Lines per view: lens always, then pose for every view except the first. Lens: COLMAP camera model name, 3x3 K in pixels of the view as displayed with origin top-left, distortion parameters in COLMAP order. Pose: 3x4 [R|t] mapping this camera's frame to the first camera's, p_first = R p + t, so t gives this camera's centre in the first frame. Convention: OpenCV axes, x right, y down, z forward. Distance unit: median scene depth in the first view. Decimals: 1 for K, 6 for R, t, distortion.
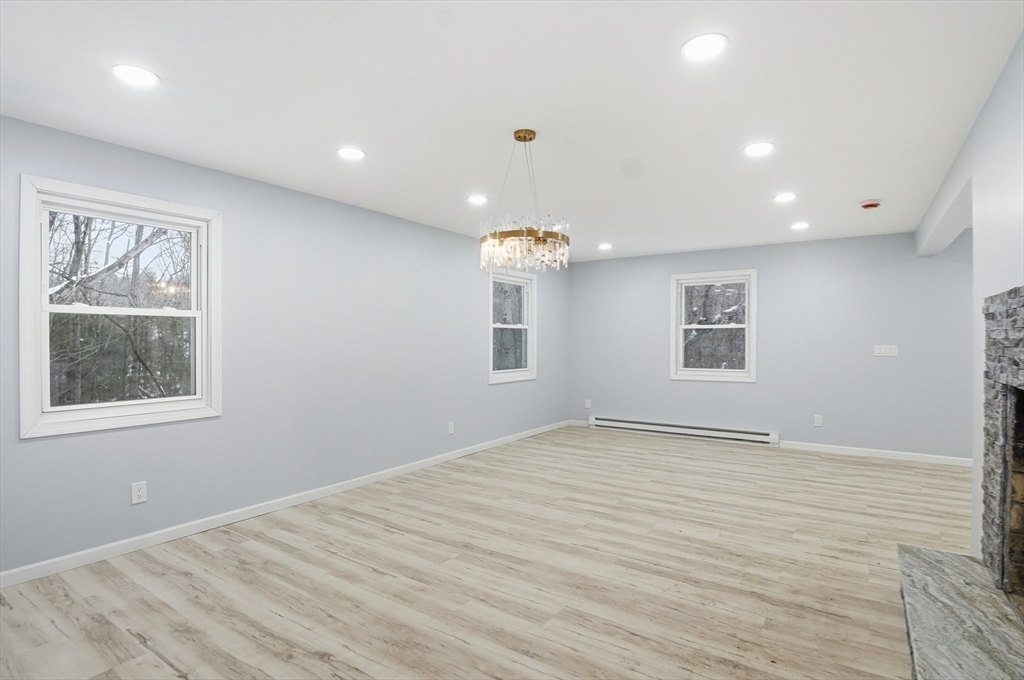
lens RADIAL K [[517.3, 0, 504.4], [0, 517.3, 336.6], [0, 0, 1]] dist [-0.020221, -0.000408]
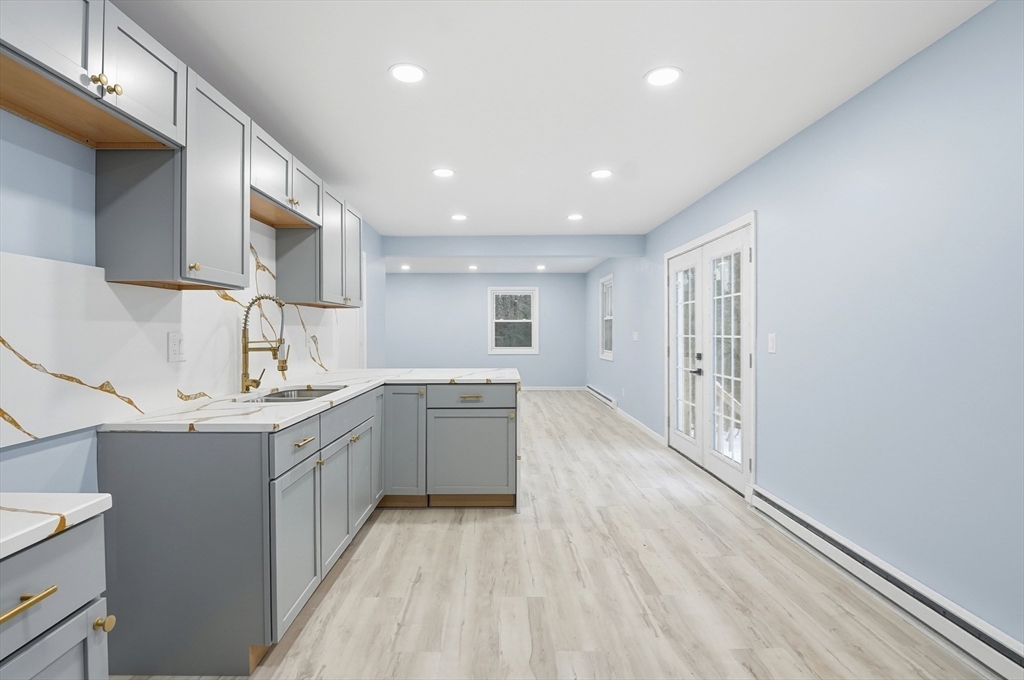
lens RADIAL K [[509.6, 0, 506.4], [0, 509.6, 335.1], [0, 0, 1]] dist [-0.014128, -0.005724]
pose [[0.580102, 0.002975, -0.814538, 2.036316], [0.007026, 0.999938, 0.008656, 0.015069], [0.814513, -0.010744, 0.580045, 0.075662]]
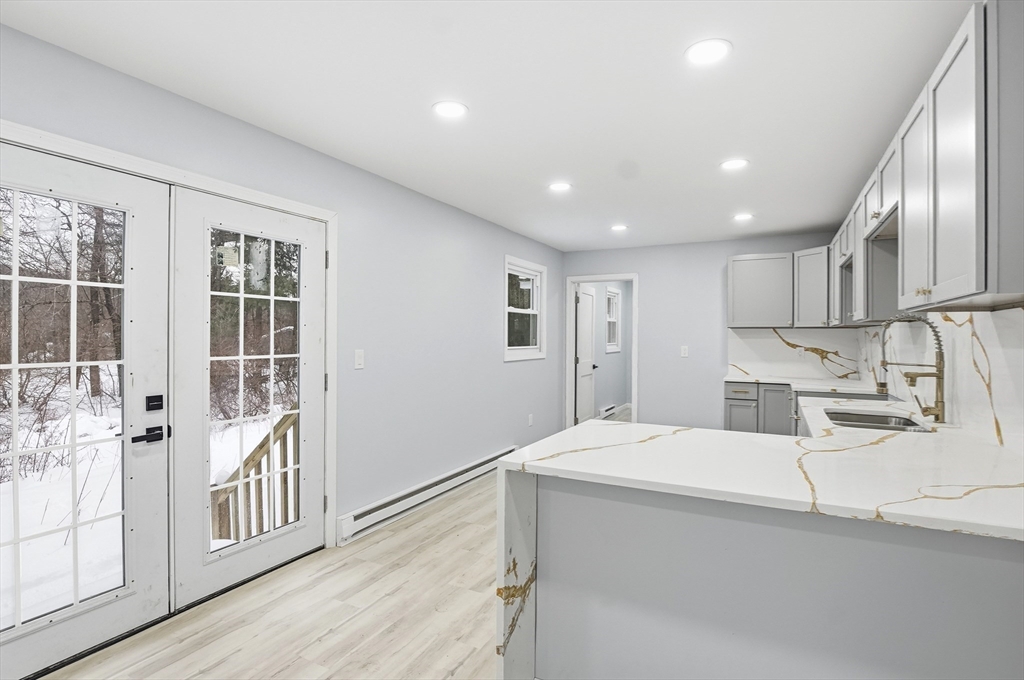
lens RADIAL K [[507.6, 0, 509.0], [0, 507.6, 338.1], [0, 0, 1]] dist [-0.019749, -0.001033]
pose [[-0.126658, -0.003741, 0.991939, 0.818442], [-0.011954, 0.999926, 0.002244, 0.000014], [-0.991874, -0.011574, -0.126694, 0.736508]]
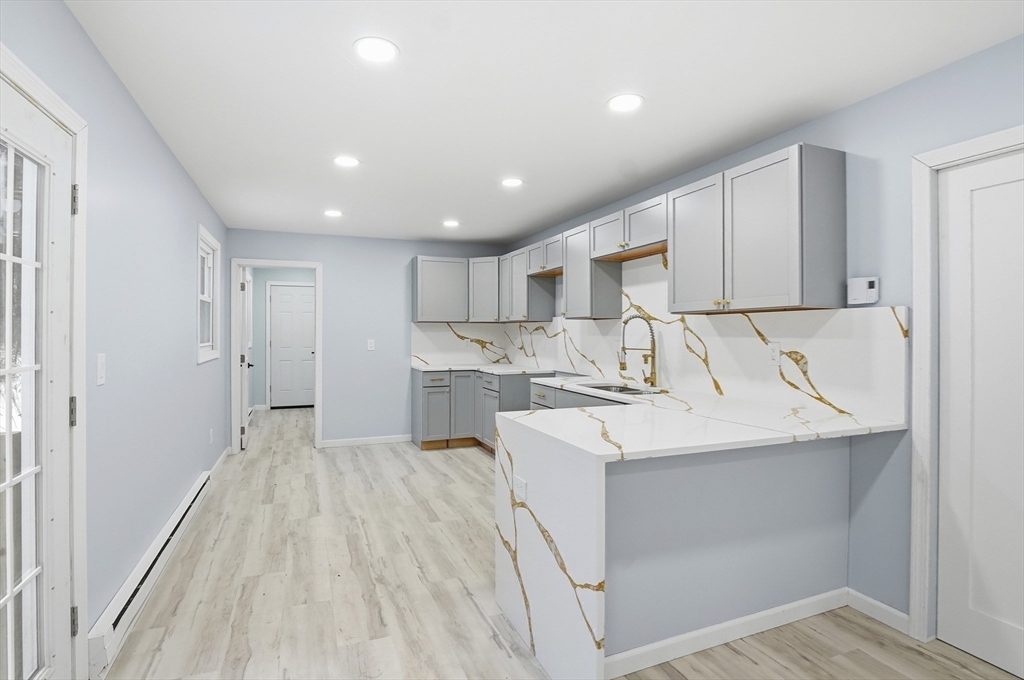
lens RADIAL K [[509.6, 0, 506.4], [0, 509.6, 335.1], [0, 0, 1]] dist [-0.014128, -0.005724]
pose [[-0.833923, -0.005791, 0.551850, 1.045338], [-0.005368, 0.999983, 0.002381, 0.001423], [-0.551854, -0.000977, -0.833940, 1.053600]]
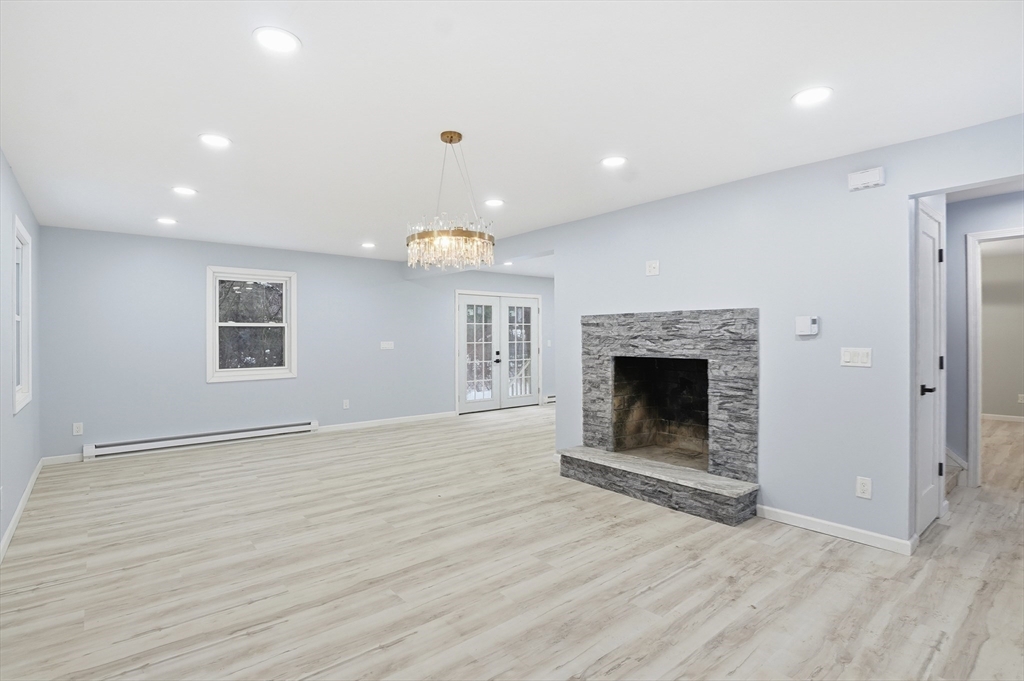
lens RADIAL K [[505.8, 0, 512.0], [0, 505.8, 340.5], [0, 0, 1]] dist [-0.018153, -0.006143]
pose [[0.258991, -0.008516, 0.965842, -0.620988], [0.000224, 0.999962, 0.008757, 0.003349], [-0.965880, -0.002052, 0.258983, 0.438284]]
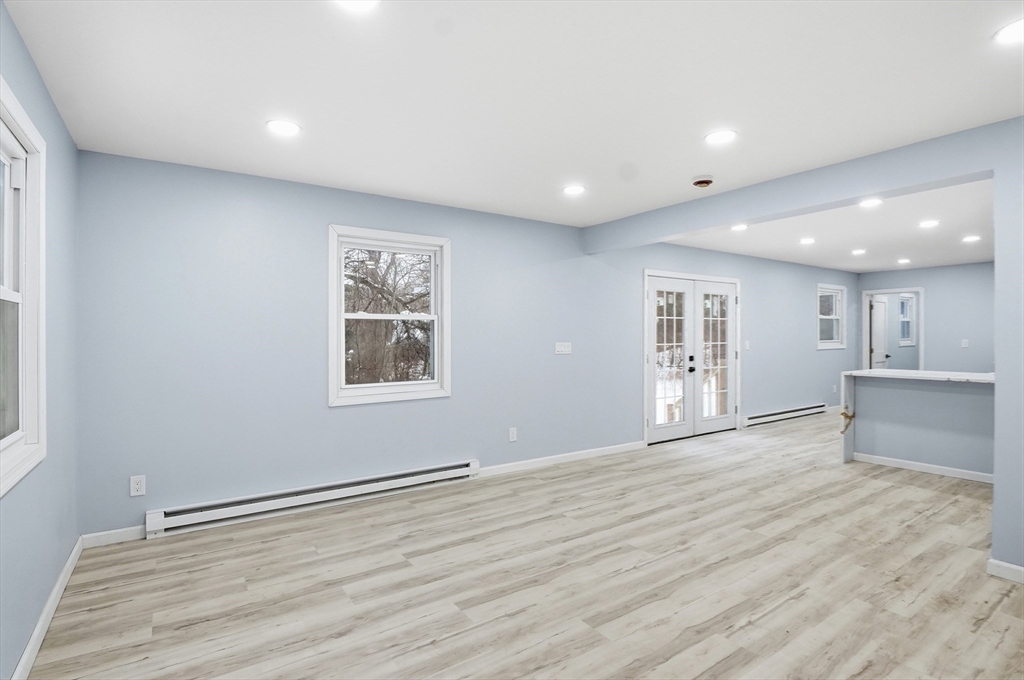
lens RADIAL K [[509.6, 0, 506.4], [0, 509.6, 335.1], [0, 0, 1]] dist [-0.014128, -0.005724]
pose [[0.358851, 0.000791, 0.933395, -0.220036], [-0.001791, 0.999998, -0.000159, 0.005001], [-0.933393, -0.001615, 0.358852, 1.008995]]
